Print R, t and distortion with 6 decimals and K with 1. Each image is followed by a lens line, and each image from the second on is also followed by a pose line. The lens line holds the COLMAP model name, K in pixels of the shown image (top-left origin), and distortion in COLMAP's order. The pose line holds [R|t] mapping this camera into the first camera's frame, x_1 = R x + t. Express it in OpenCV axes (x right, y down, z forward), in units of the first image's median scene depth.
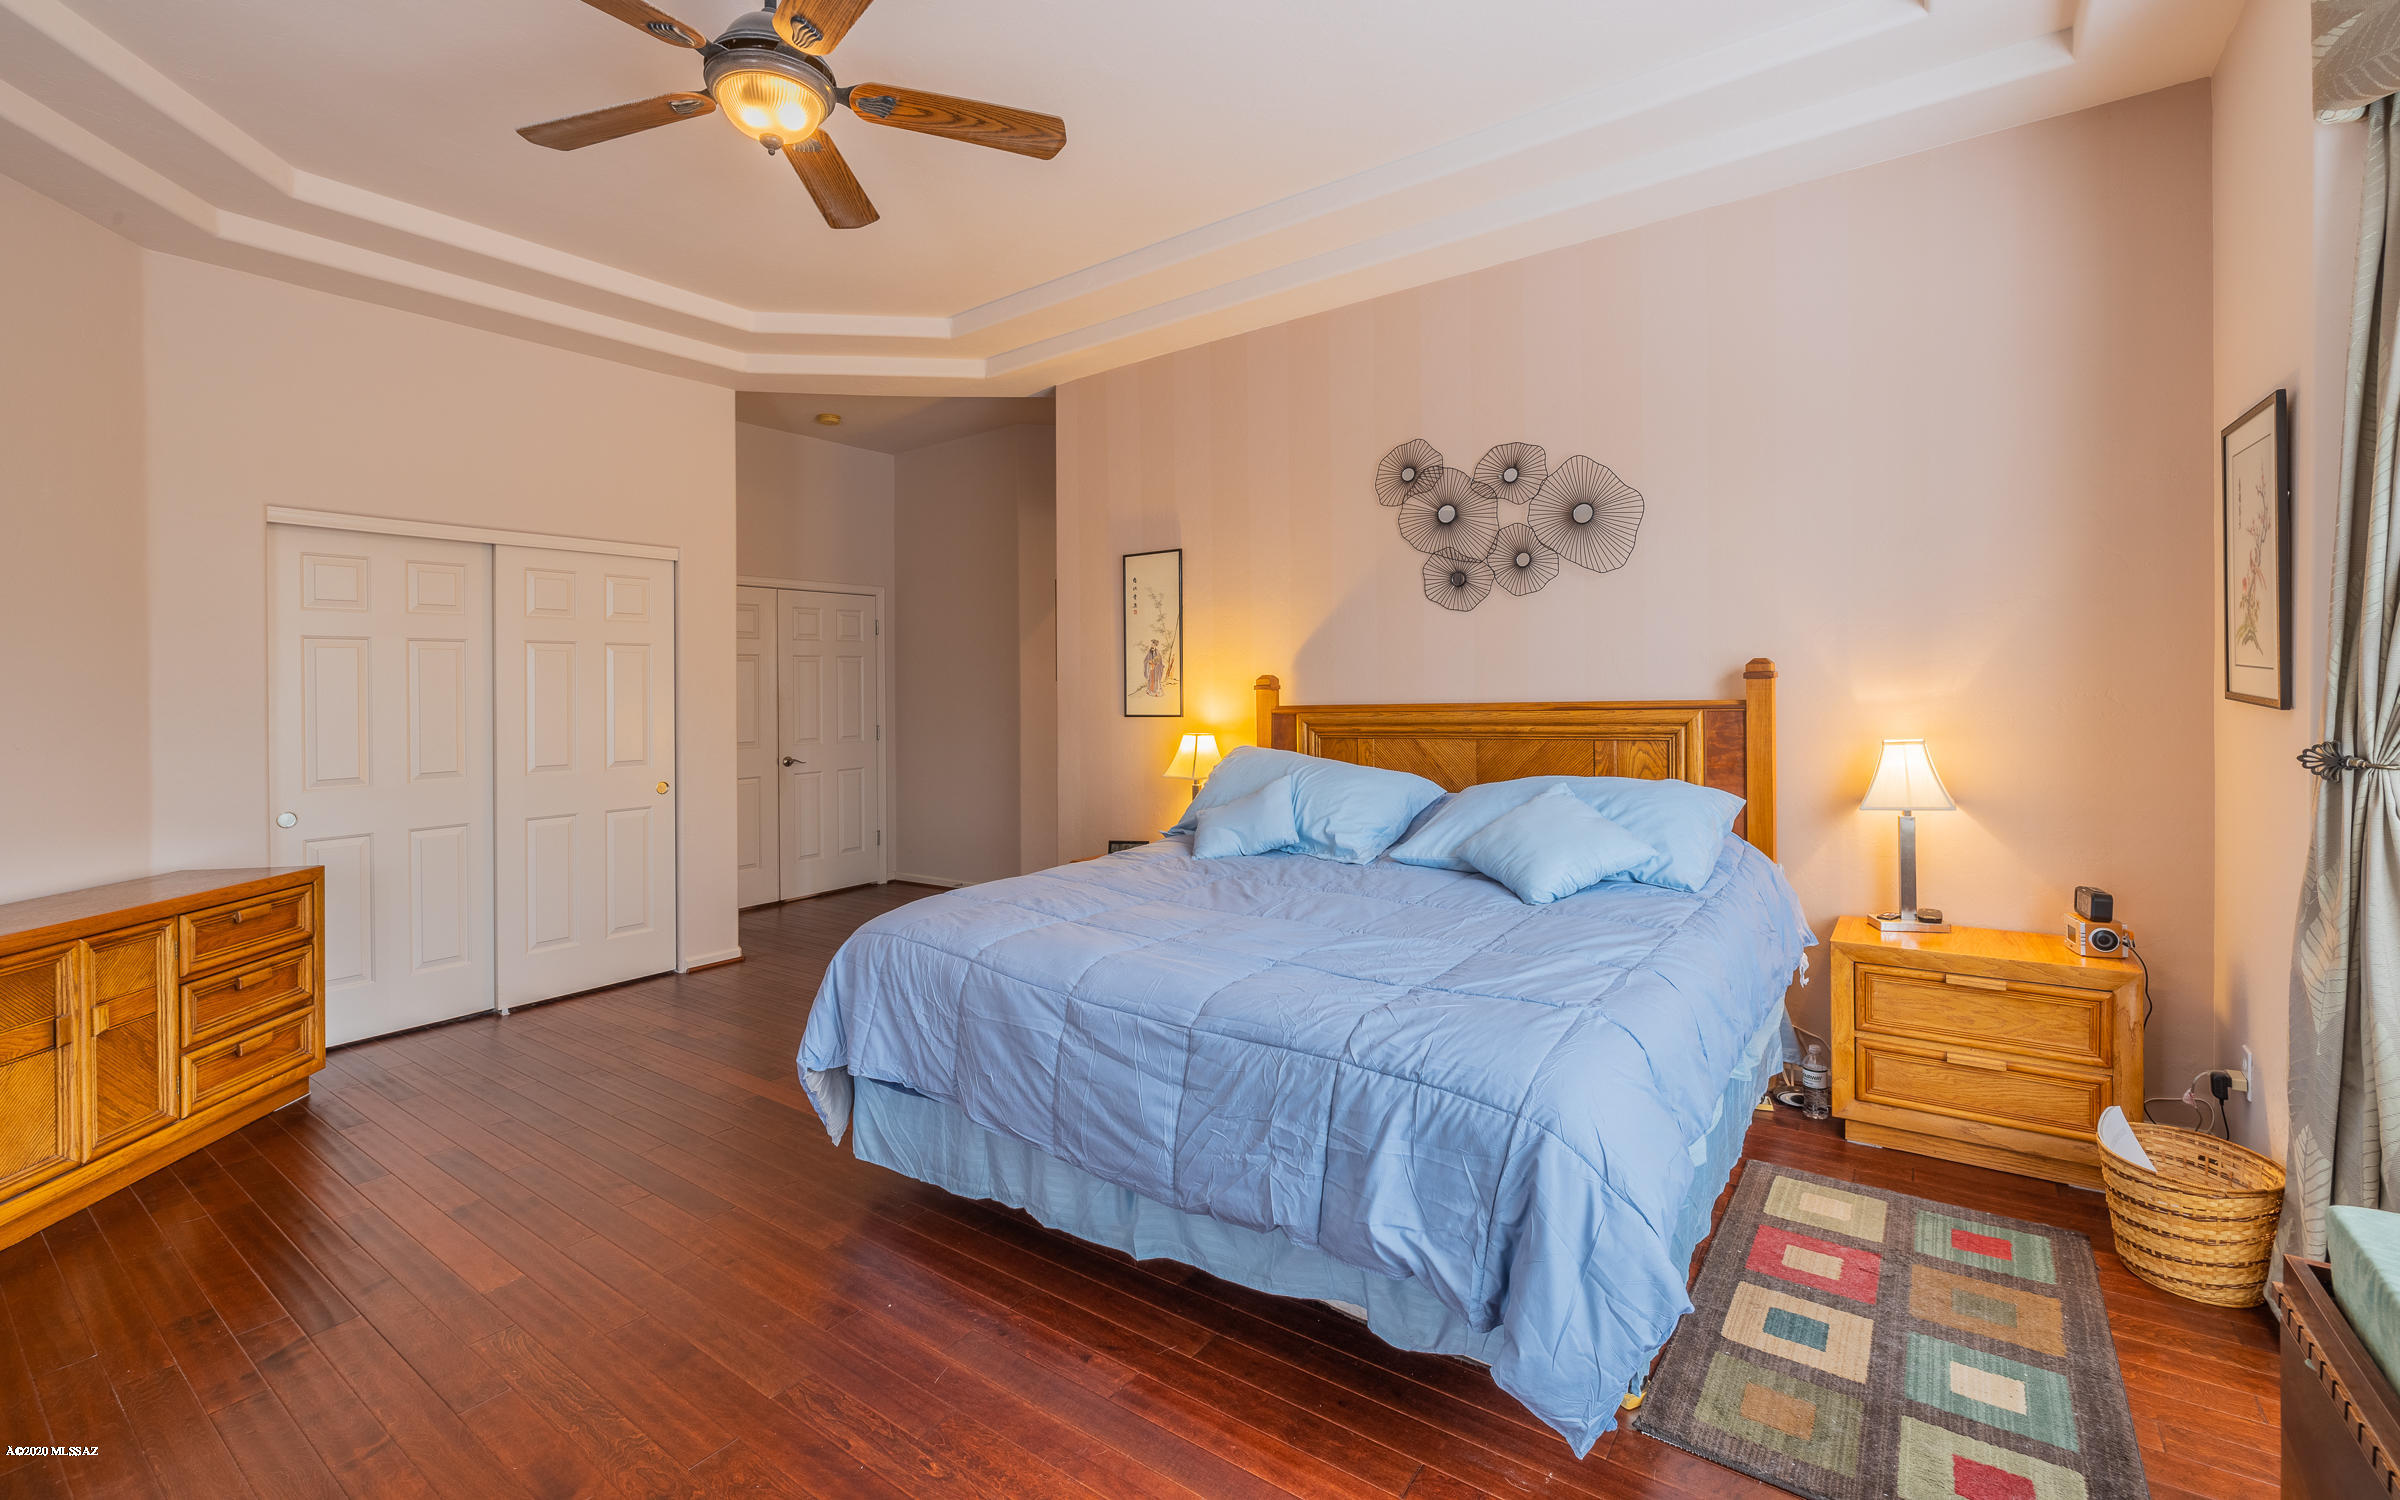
lens RADIAL K [[1014.4, 0, 1197.0], [0, 1014.4, 701.6], [0, 0, 1]] dist [-0.000397, 0.000307]
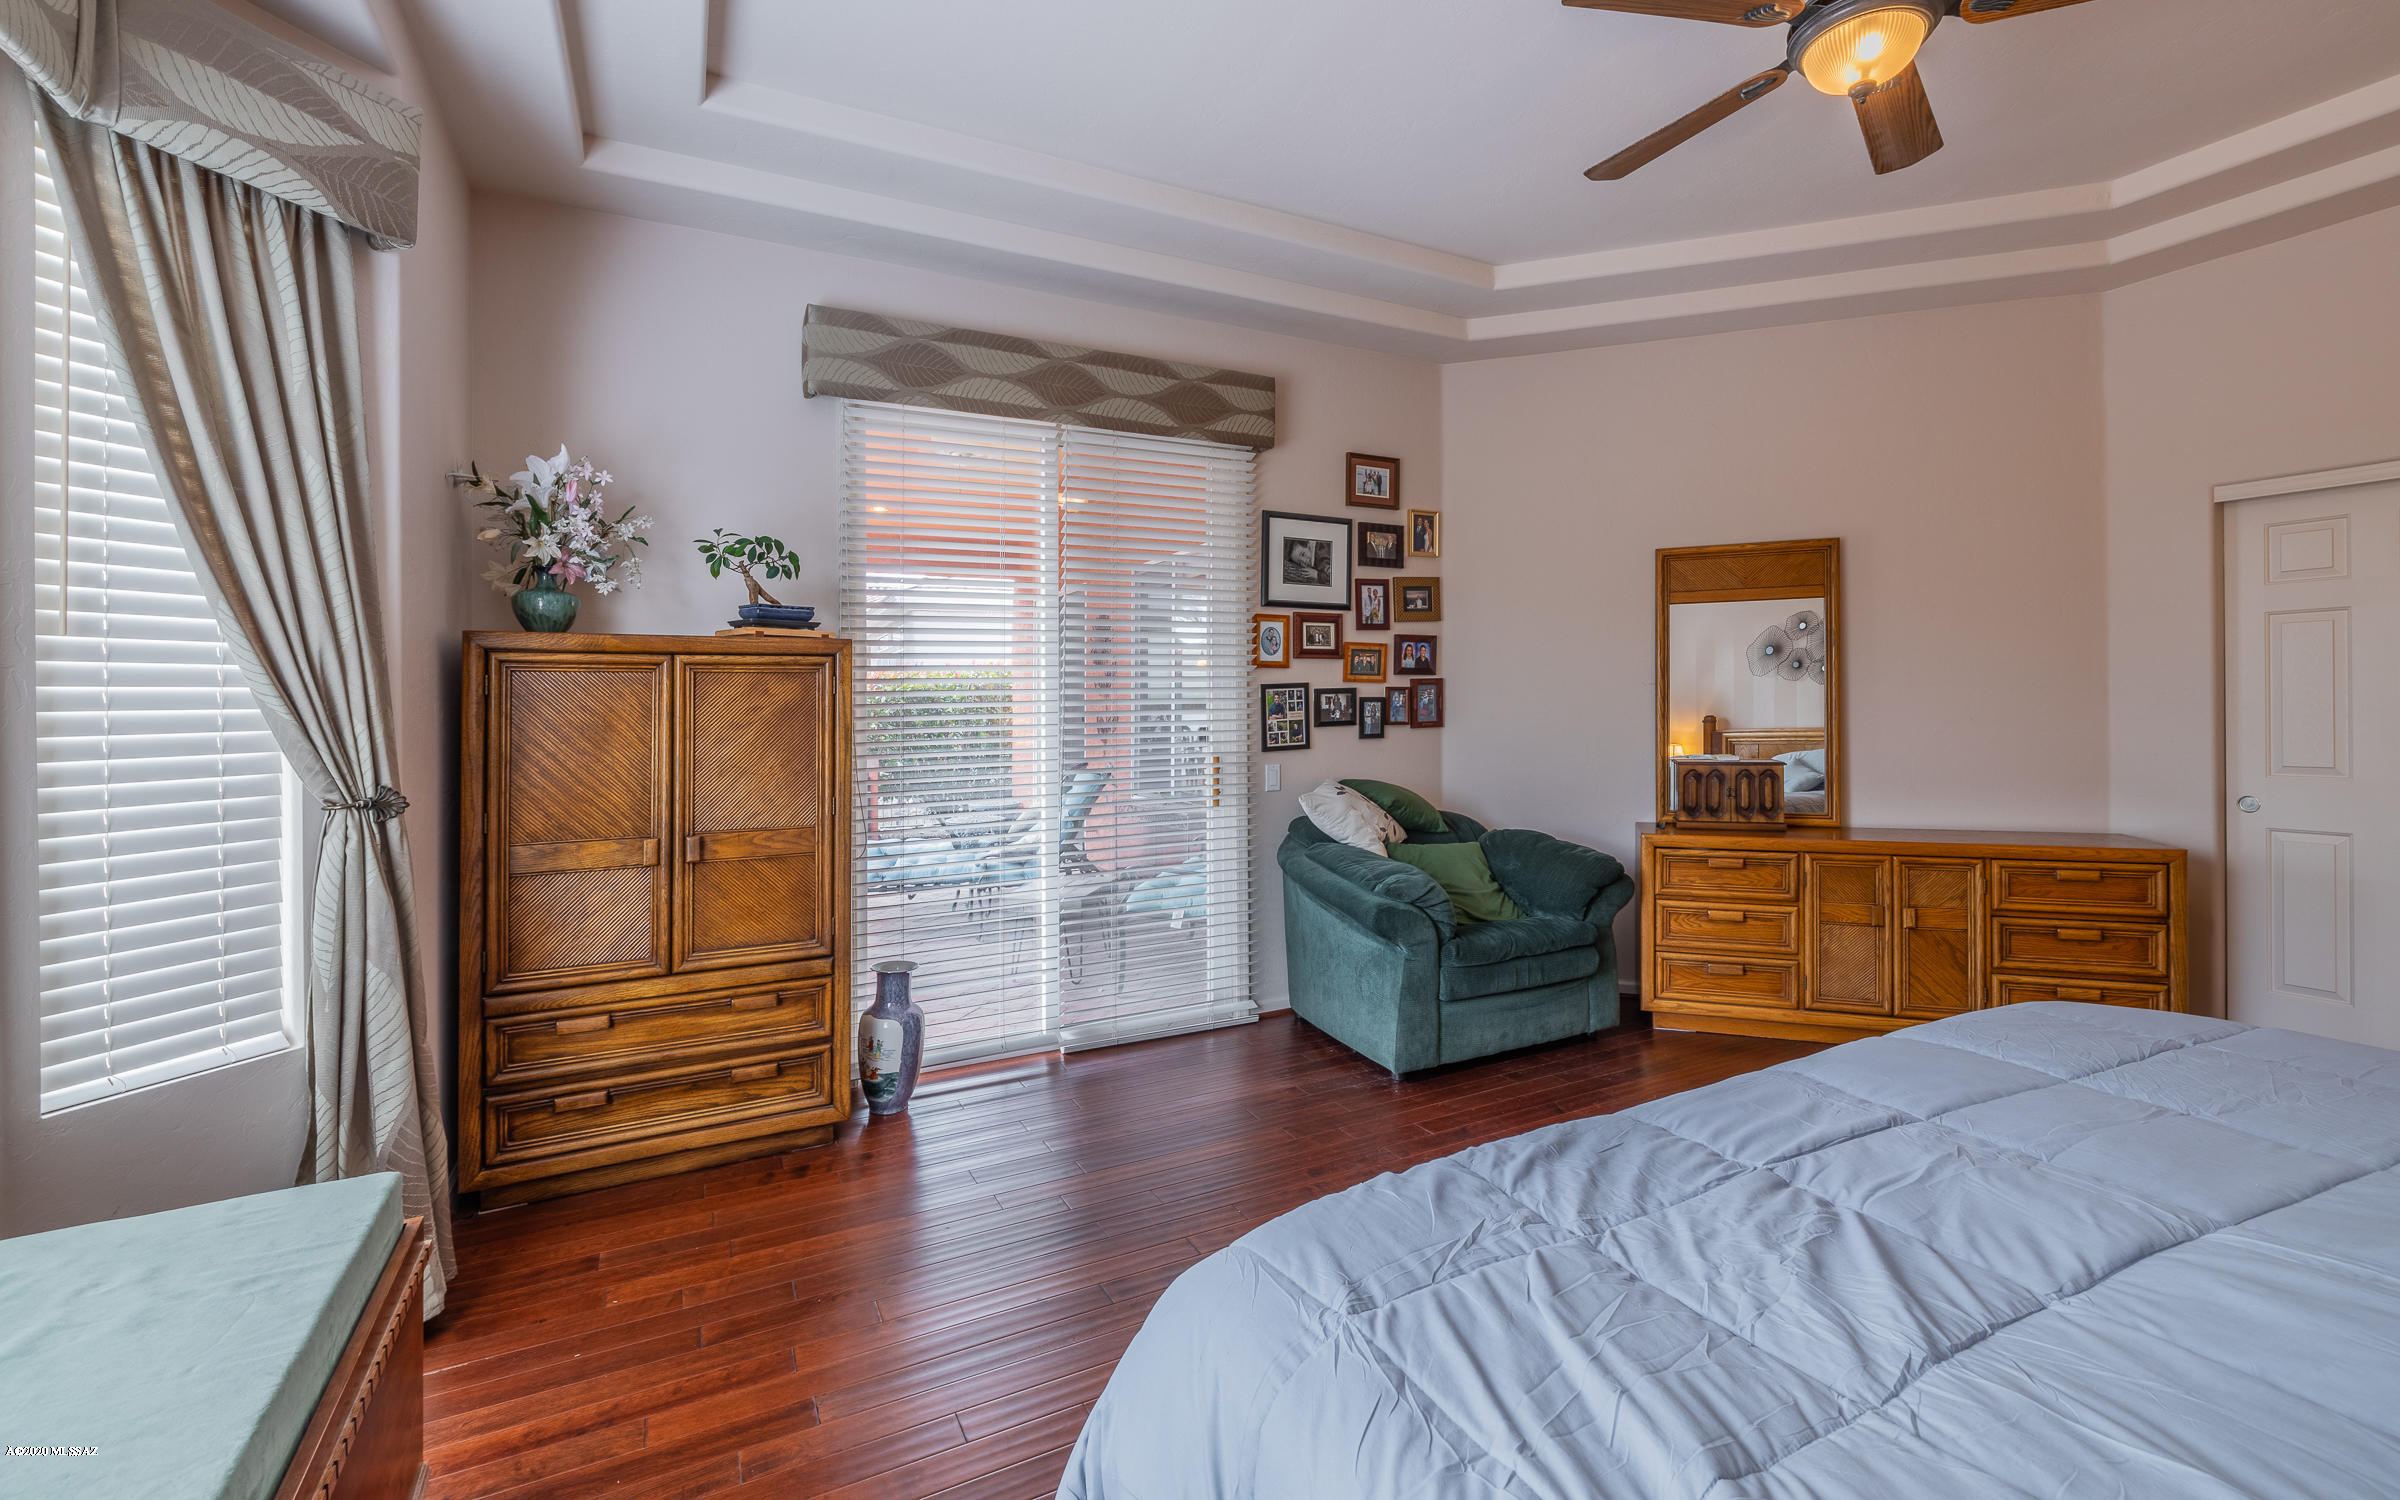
lens RADIAL K [[1014.4, 0, 1197.0], [0, 1014.4, 701.6], [0, 0, 1]] dist [-0.000397, 0.000307]
pose [[-0.454858, 0.003474, -0.890557, 0.544221], [0.018928, 0.999804, -0.005767, 0.005798], [0.890363, -0.019480, -0.454835, 0.701082]]
